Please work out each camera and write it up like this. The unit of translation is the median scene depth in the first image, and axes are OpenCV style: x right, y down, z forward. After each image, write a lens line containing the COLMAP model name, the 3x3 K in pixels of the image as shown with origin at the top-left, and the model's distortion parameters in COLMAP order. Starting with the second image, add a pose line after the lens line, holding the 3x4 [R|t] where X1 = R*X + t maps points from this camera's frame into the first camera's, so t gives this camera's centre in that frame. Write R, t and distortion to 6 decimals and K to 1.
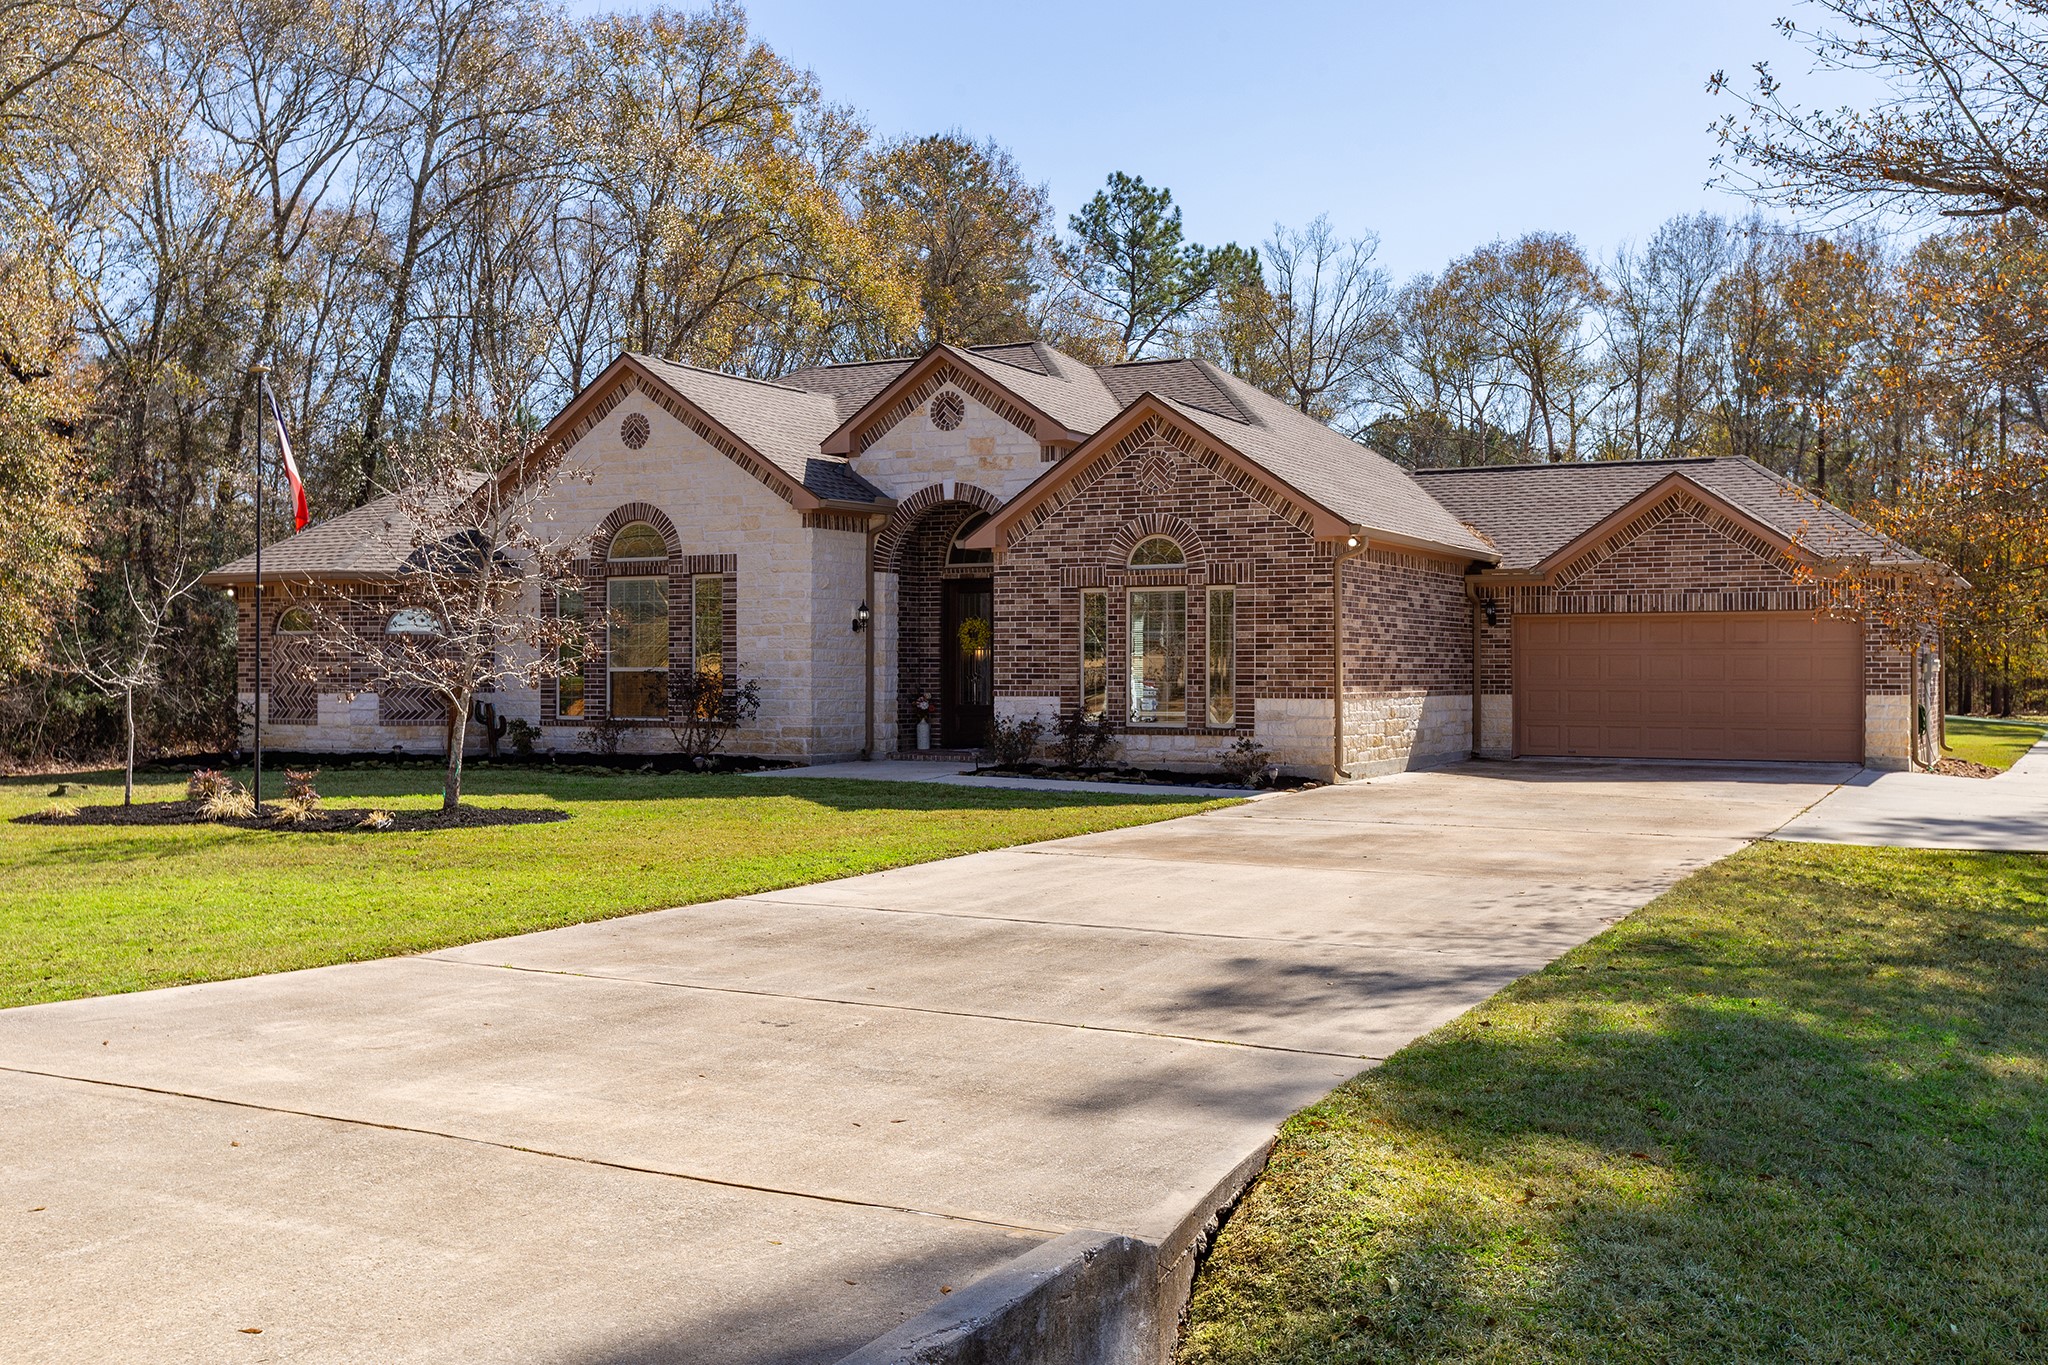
lens RADIAL K [[1849.6, 0, 1029.4], [0, 1849.6, 671.2], [0, 0, 1]] dist [-0.014512, 0.025609]
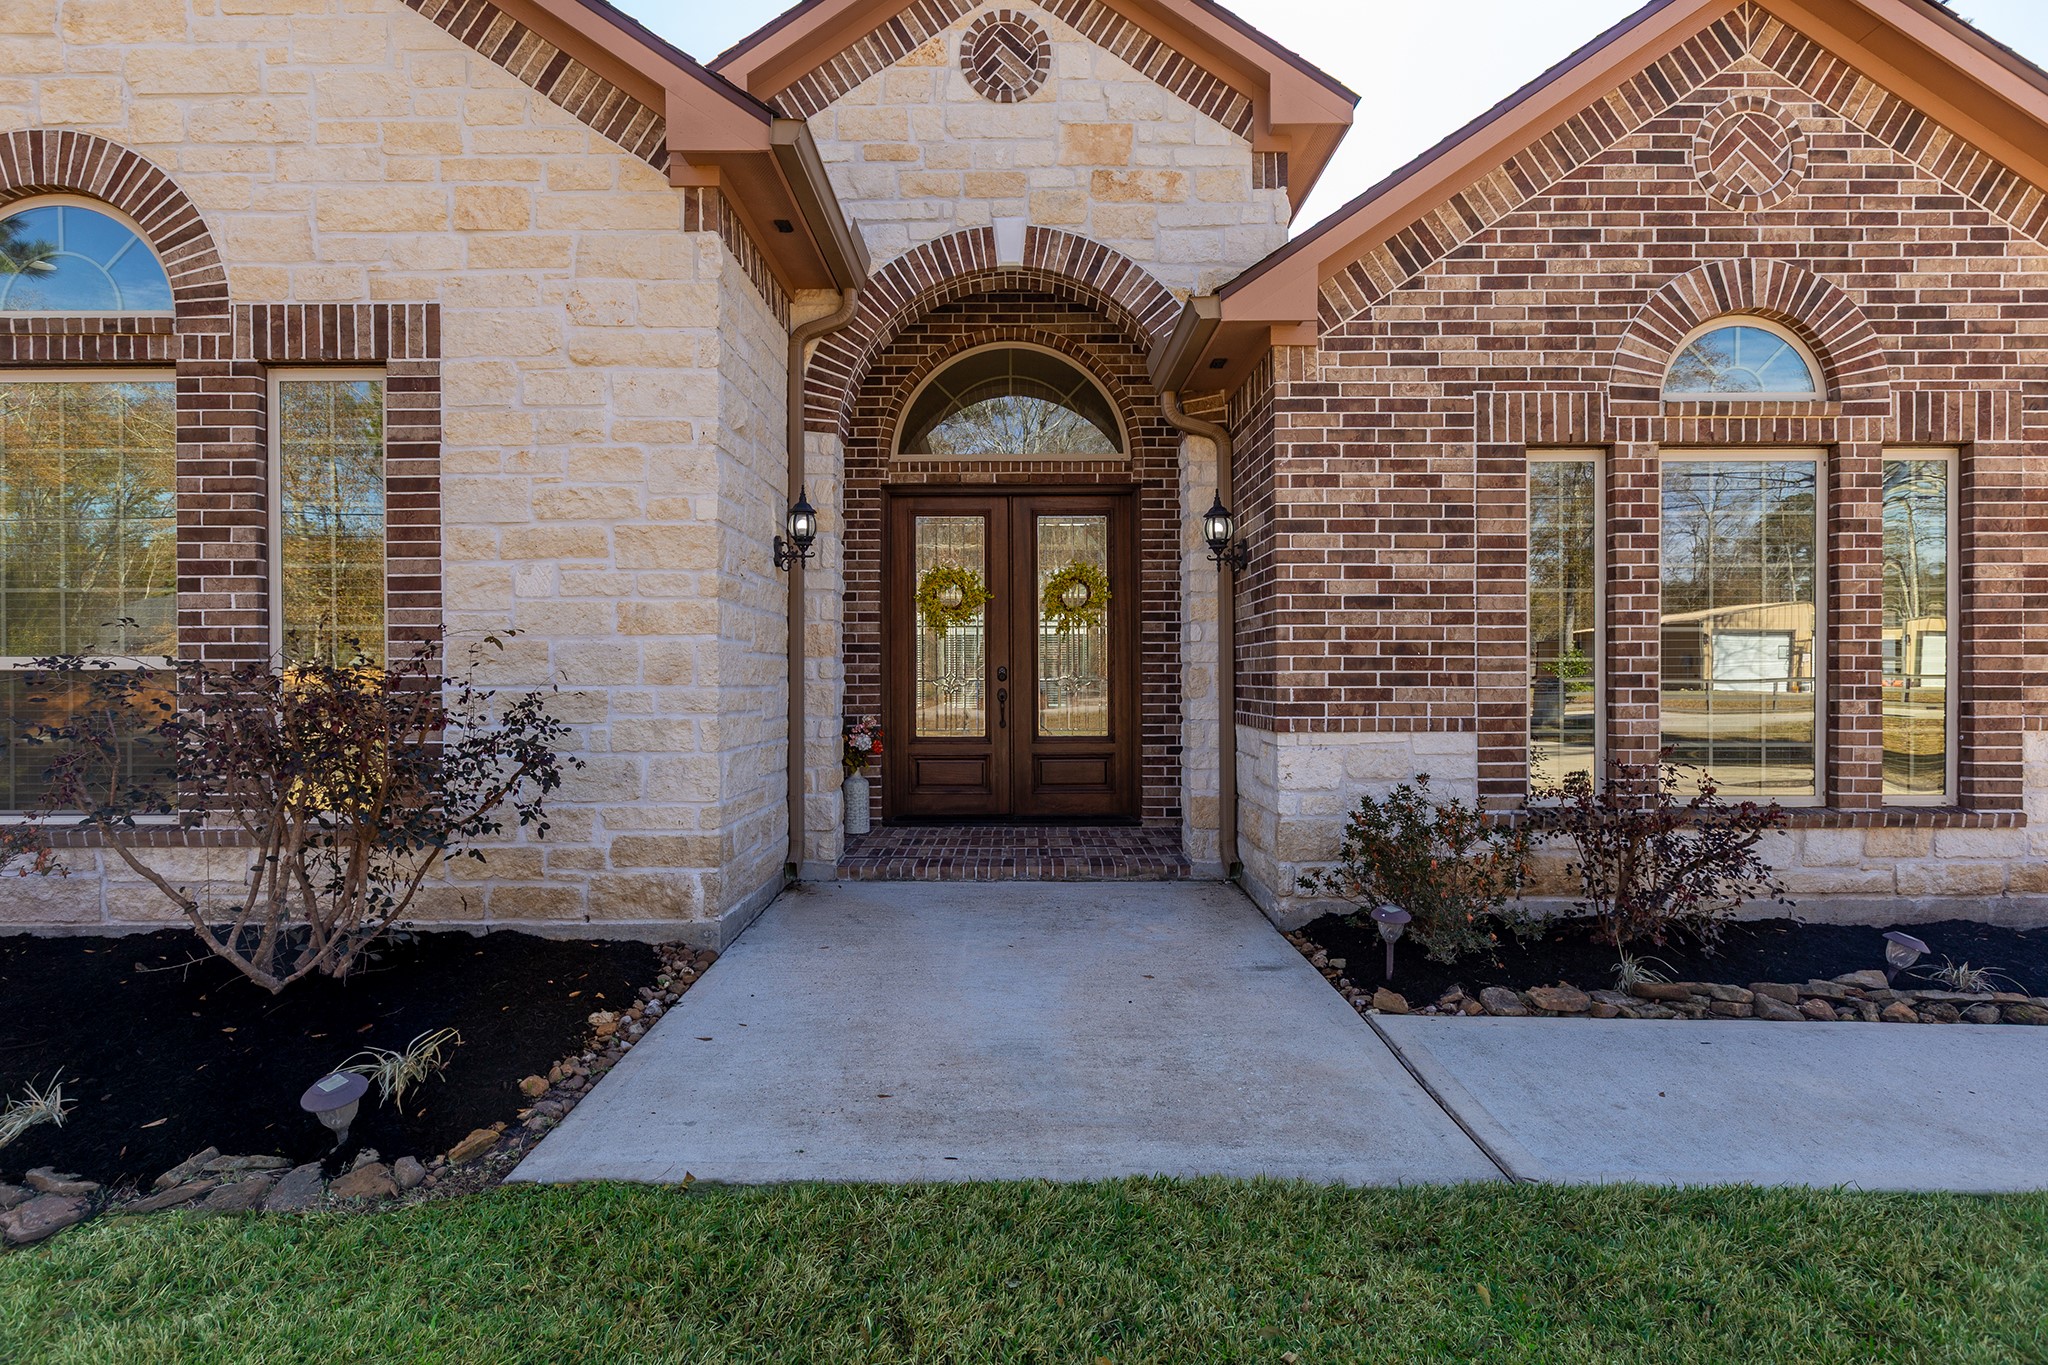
lens RADIAL K [[1006.6, 0, 1014.6], [0, 1006.6, 677.8], [0, 0, 1]] dist [0.001759, 0.000000]
pose [[0.888250, -0.003797, 0.459344, -0.147572], [0.002807, 0.999992, 0.002838, 0.001548], [-0.459351, -0.001231, 0.888254, 0.783208]]
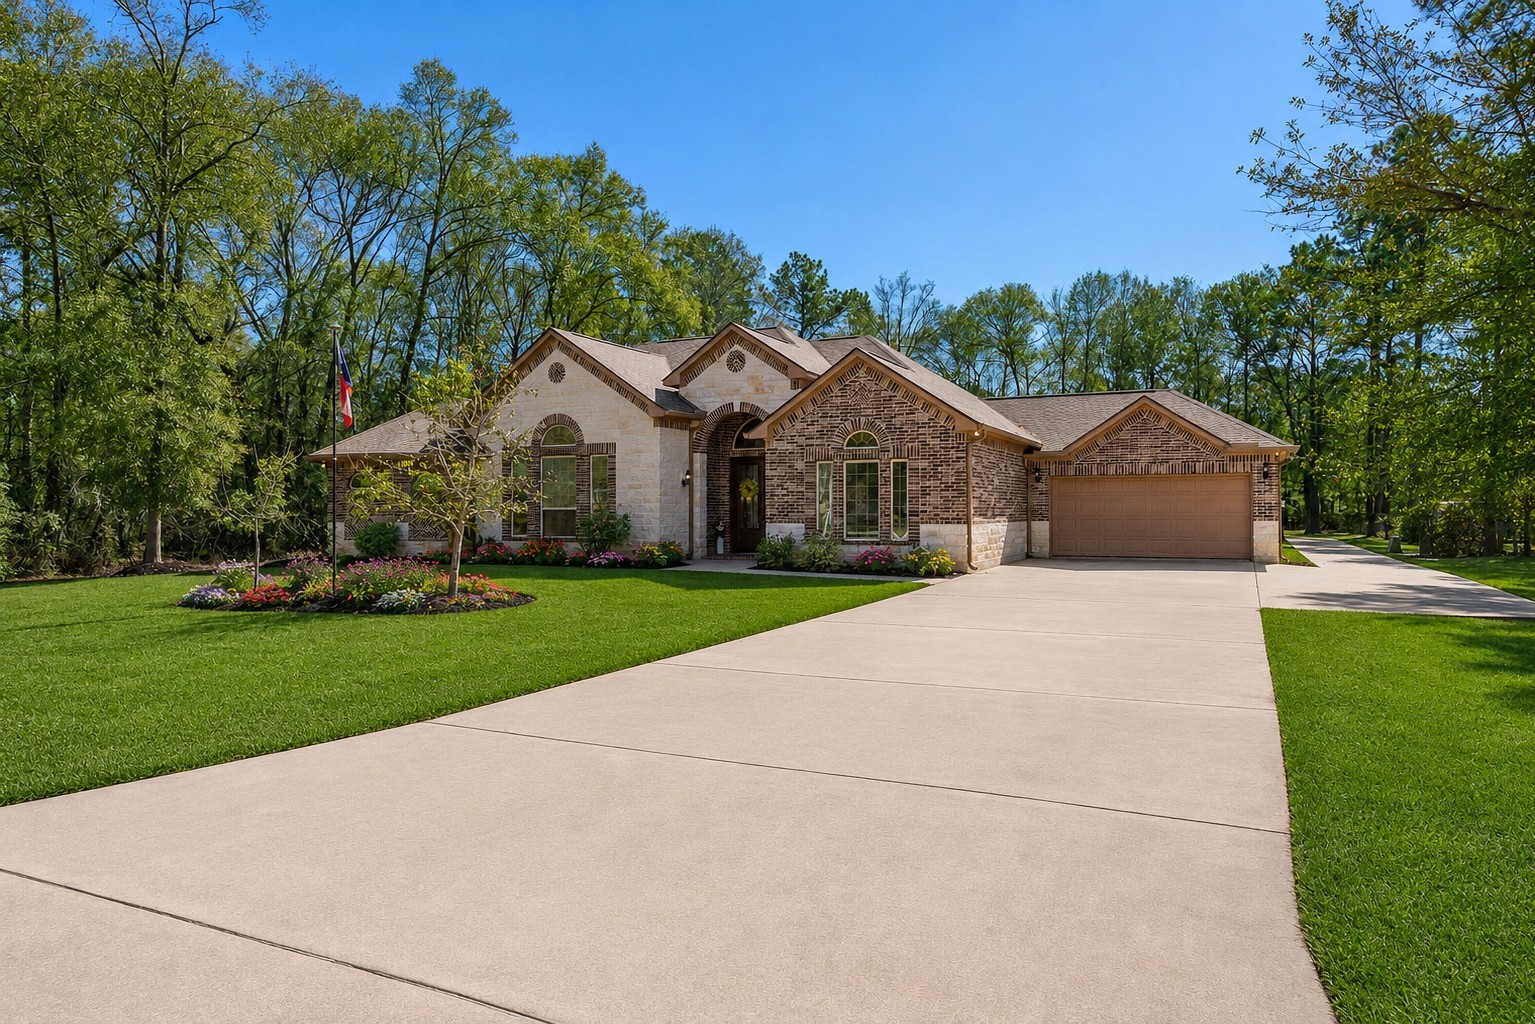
lens RADIAL K [[926.4, 0, 765.5], [0, 926.4, 525.9], [0, 0, 1]] dist [-0.007219, -0.003597]
pose [[0.999609, -0.003496, 0.027735, -0.040660], [0.003042, 0.999861, 0.016380, 0.001473], [-0.027789, -0.016289, 0.999481, 0.117387]]
